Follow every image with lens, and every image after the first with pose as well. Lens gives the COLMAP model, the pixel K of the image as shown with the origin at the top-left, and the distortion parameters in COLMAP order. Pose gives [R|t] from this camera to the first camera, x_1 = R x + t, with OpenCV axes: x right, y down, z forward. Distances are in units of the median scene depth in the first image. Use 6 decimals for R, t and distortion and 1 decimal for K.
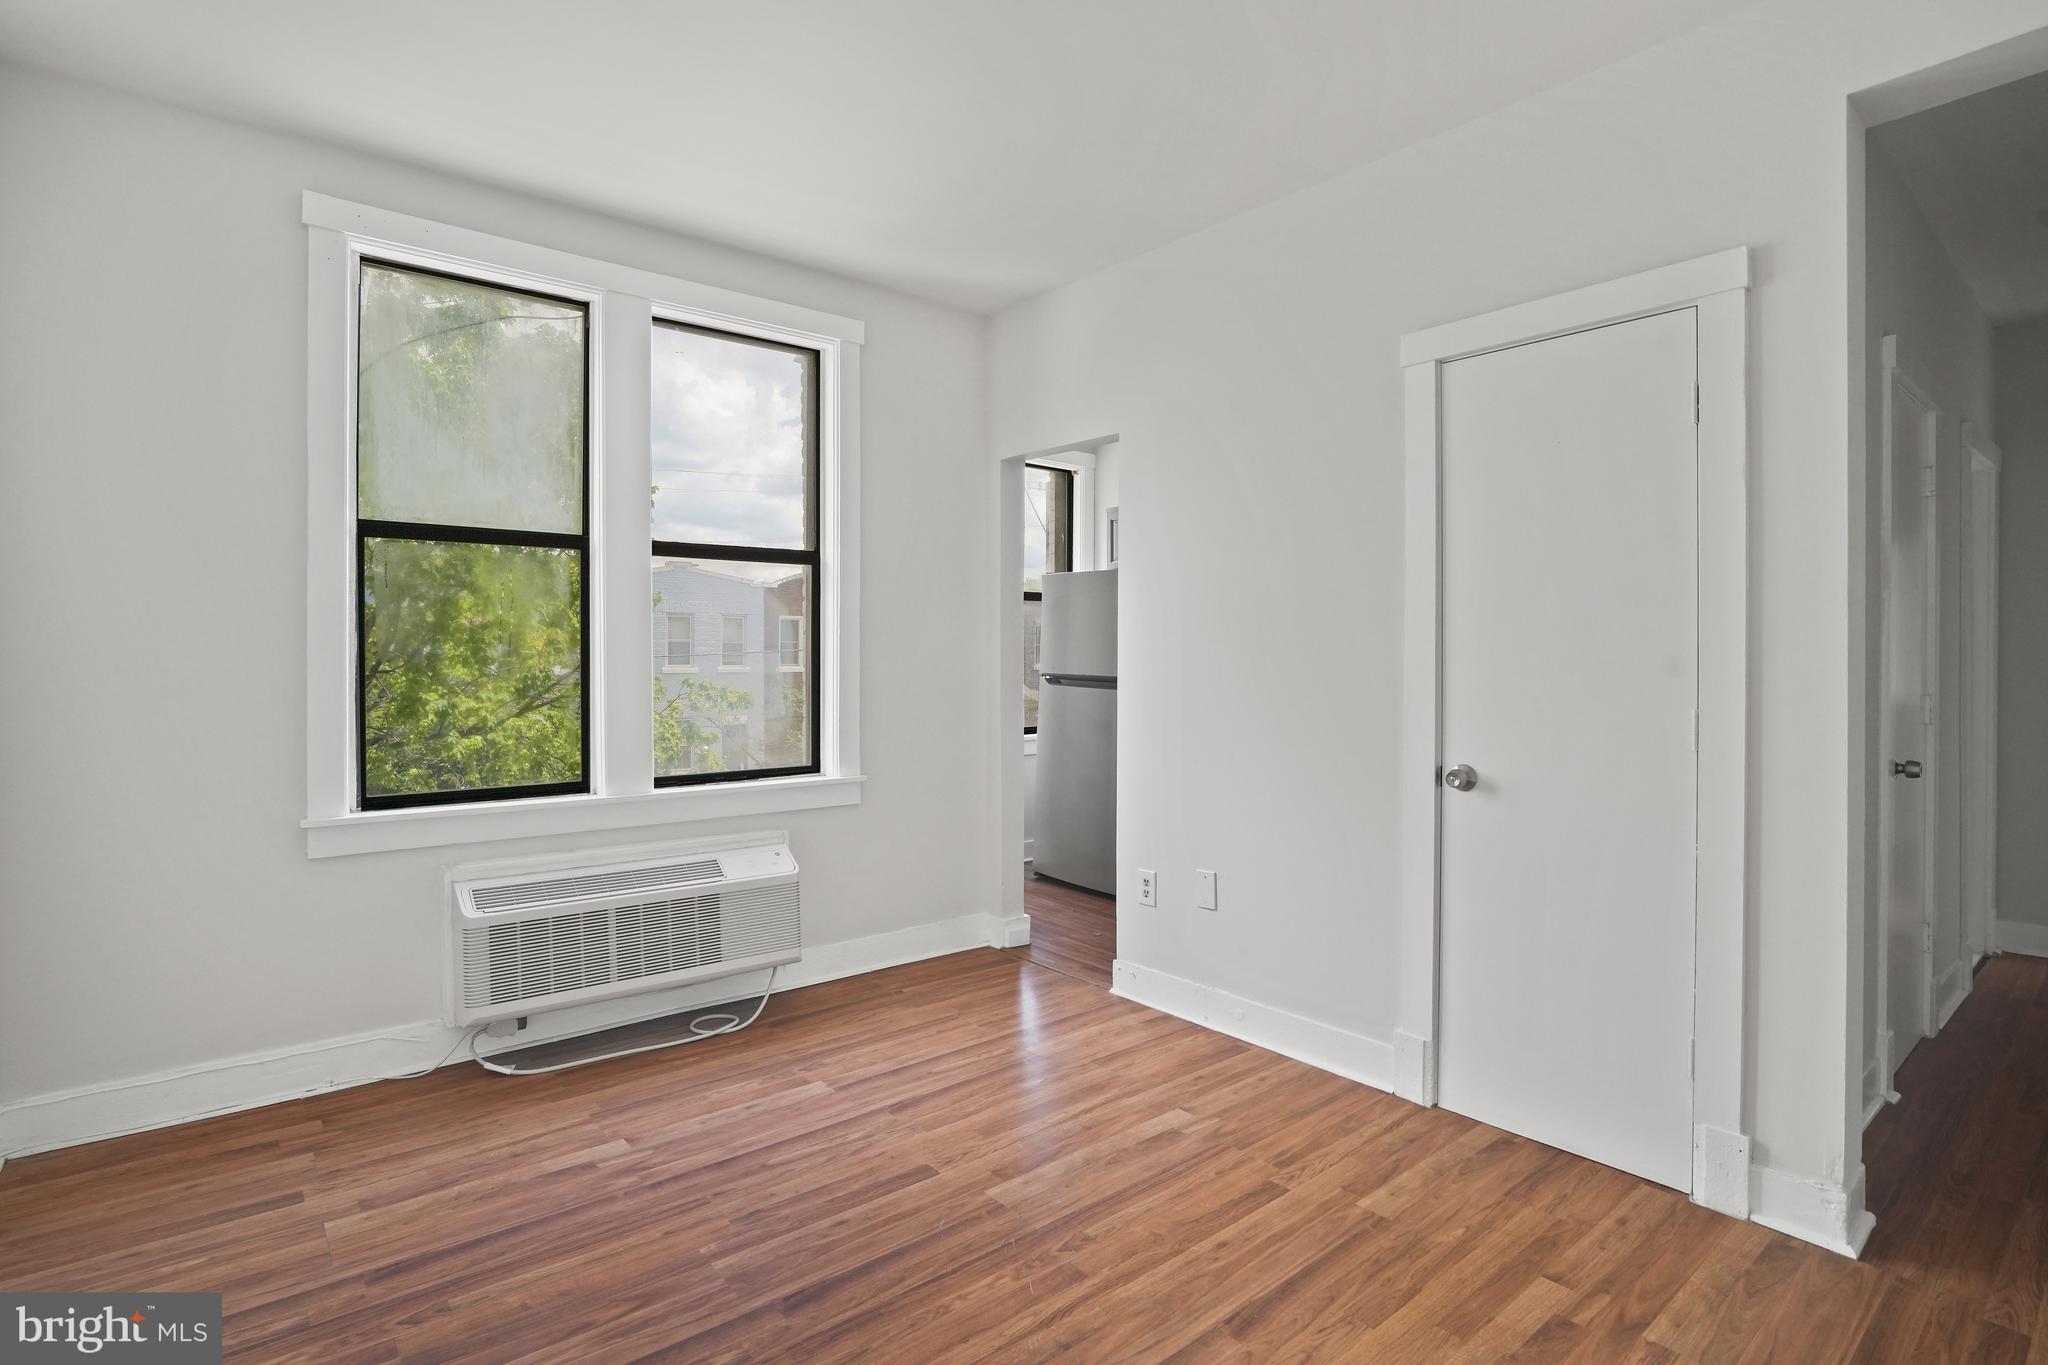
lens RADIAL K [[1010.7, 0, 1017.5], [0, 1010.7, 661.7], [0, 0, 1]] dist [-0.045611, 0.019309]
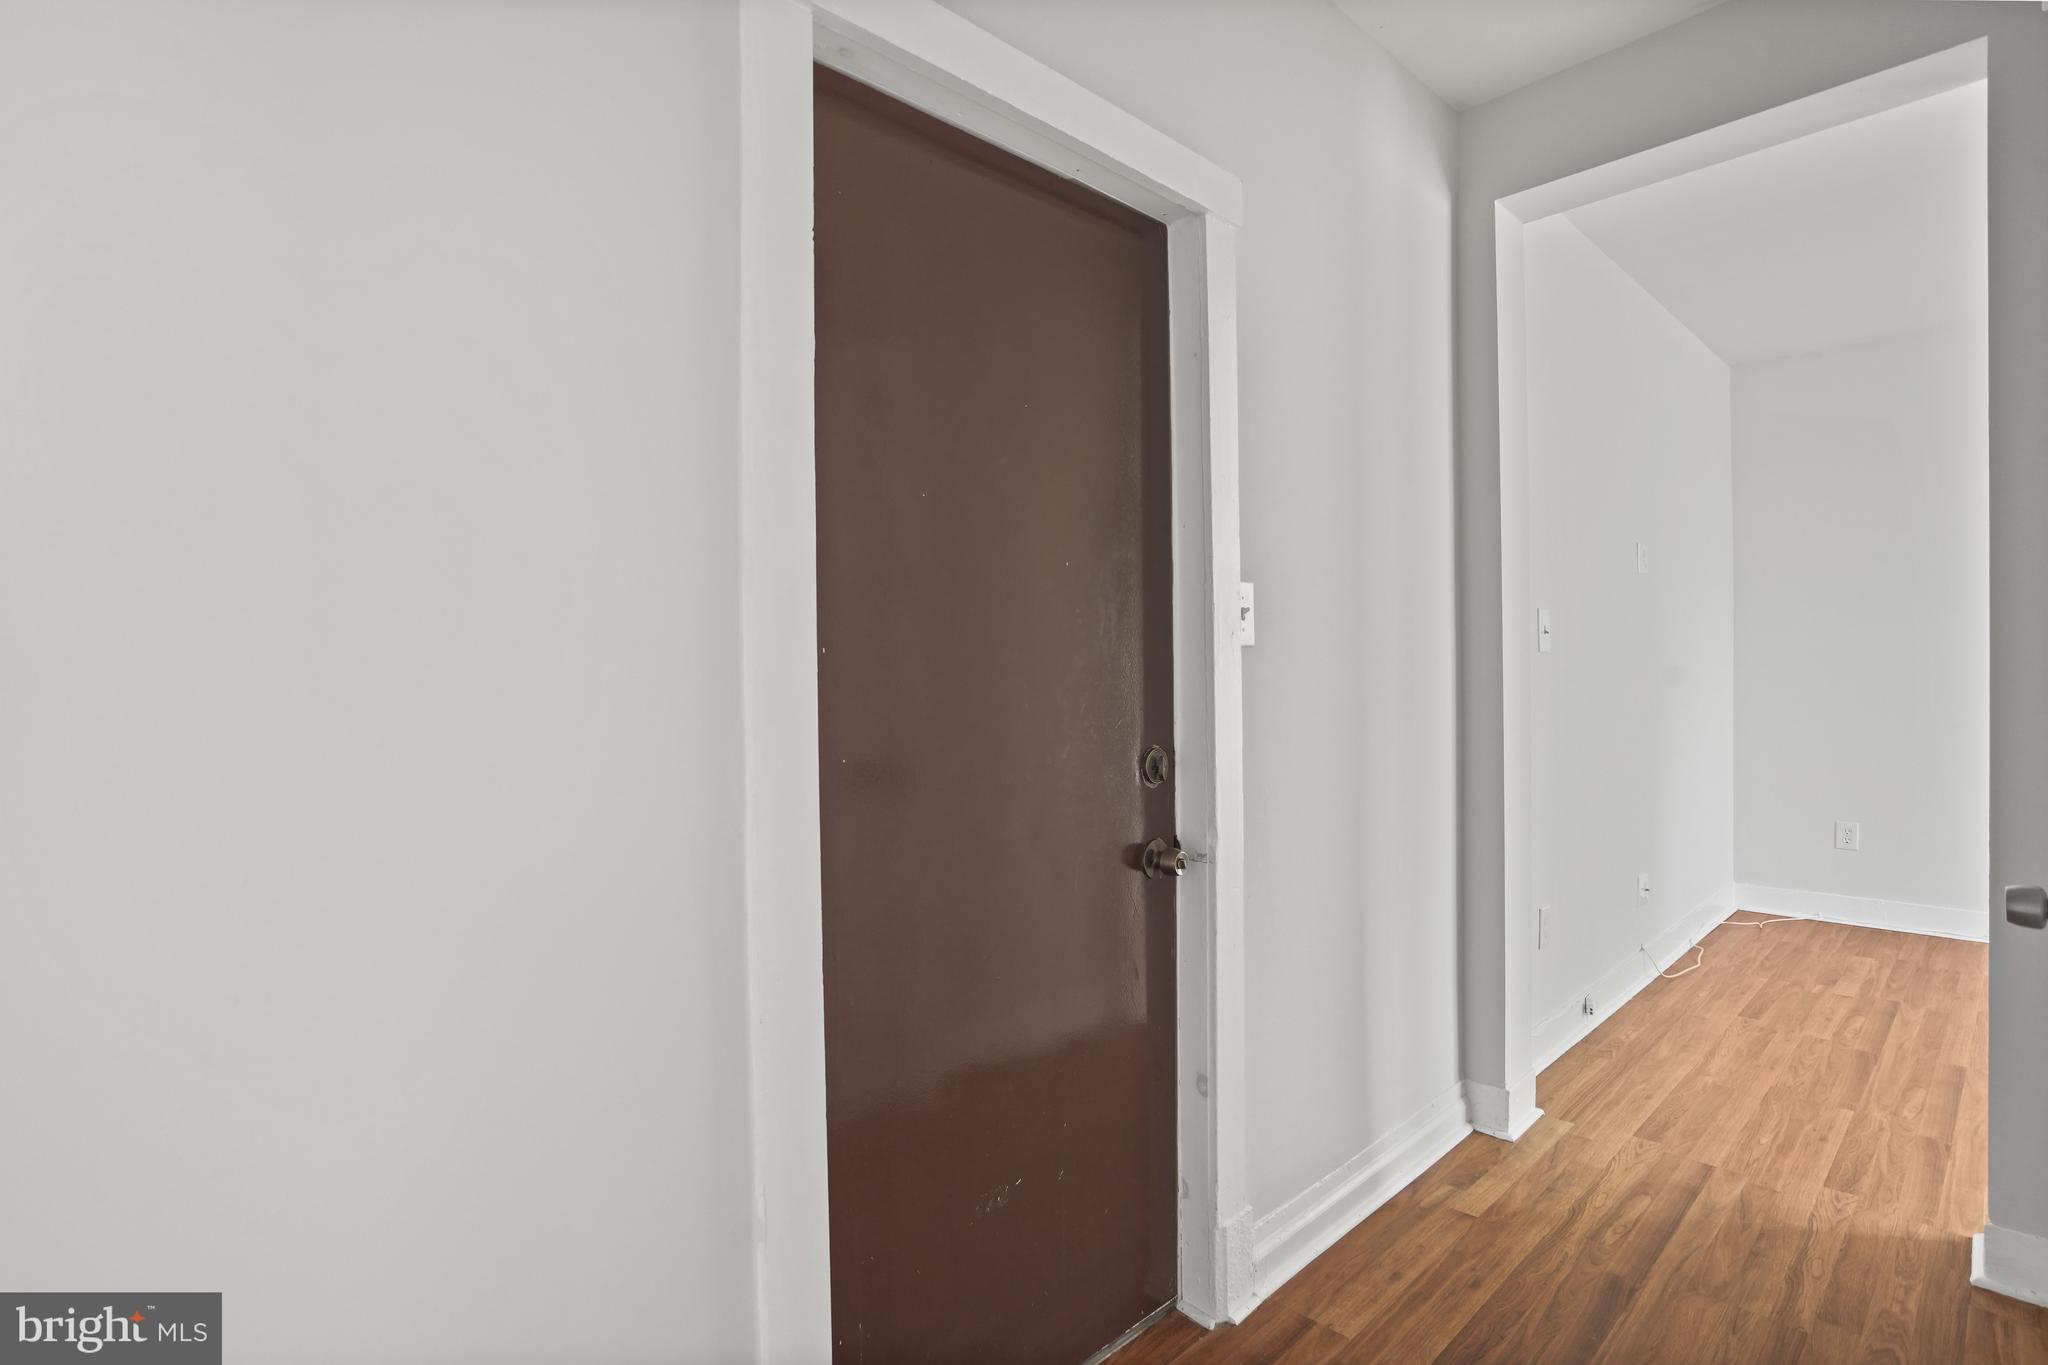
lens RADIAL K [[1010.7, 0, 1017.5], [0, 1010.7, 661.7], [0, 0, 1]] dist [-0.045611, 0.019309]
pose [[-0.997296, 0.004932, -0.073318, 1.433443], [0.005453, 0.999961, -0.006906, 0.010340], [0.073281, -0.007287, -0.997285, 1.460140]]
